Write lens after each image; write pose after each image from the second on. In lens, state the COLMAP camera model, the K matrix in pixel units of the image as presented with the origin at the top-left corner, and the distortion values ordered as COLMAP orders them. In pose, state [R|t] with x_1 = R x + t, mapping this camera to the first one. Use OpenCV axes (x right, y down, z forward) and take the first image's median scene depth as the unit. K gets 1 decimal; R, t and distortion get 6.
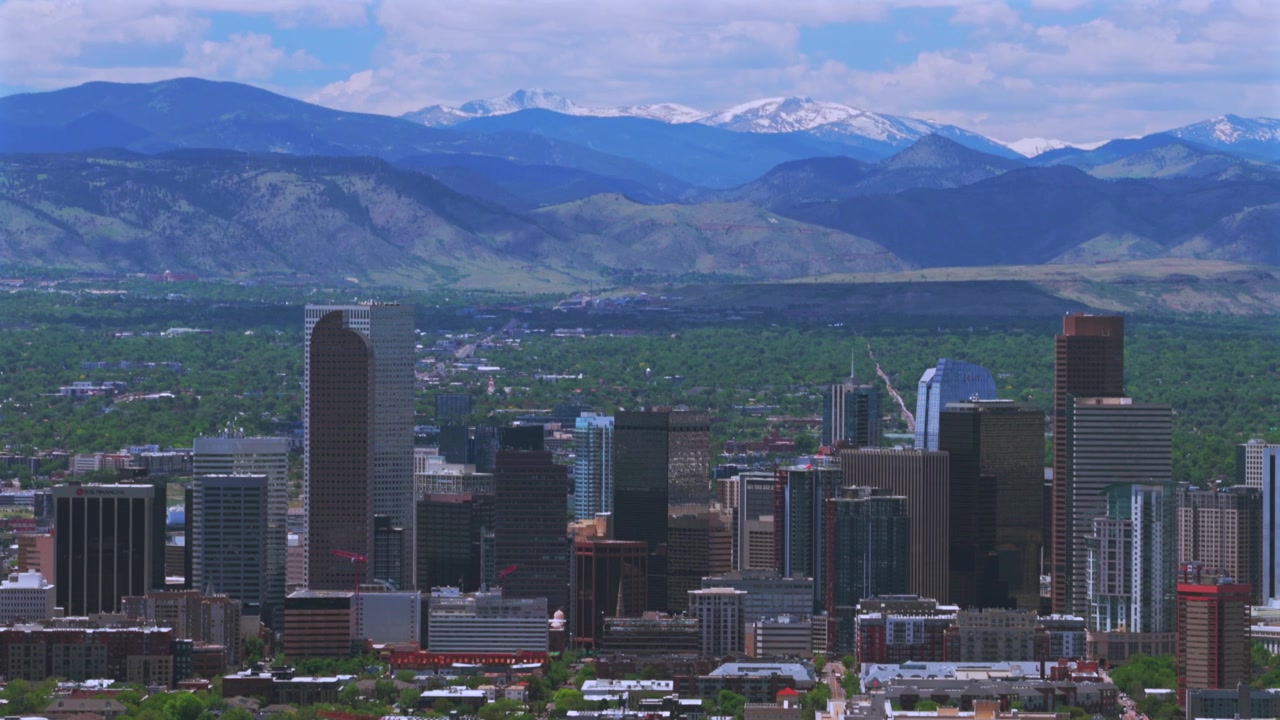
lens RADIAL K [[7027.1, 0, 696.9], [0, 7027.1, 360.6], [0, 0, 1]] dist [0.431686, 10.477352]
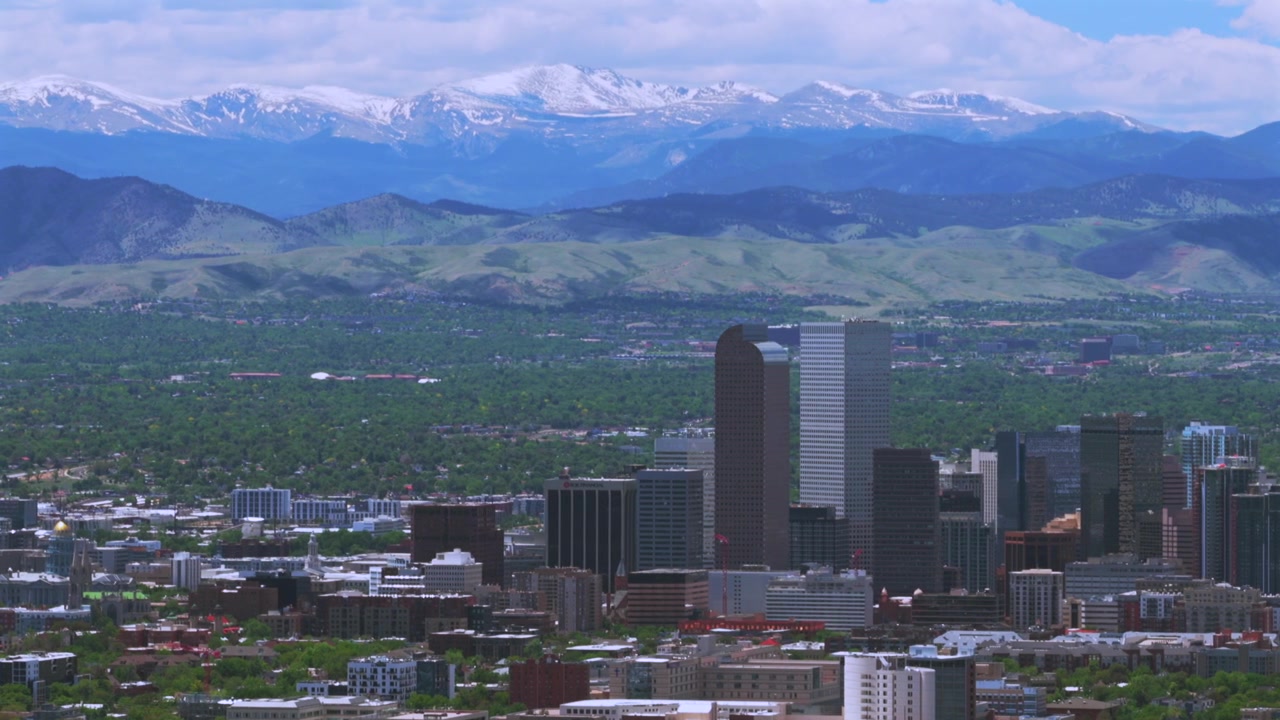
lens RADIAL K [[7064.2, 0, 671.5], [0, 7064.2, 353.5], [0, 0, 1]] dist [0.560768, 2.409163]
pose [[0.964821, -0.002674, -0.262893, 0.230598], [0.000596, 0.999968, -0.007983, 0.006432], [0.262906, 0.007545, 0.964792, -0.102673]]
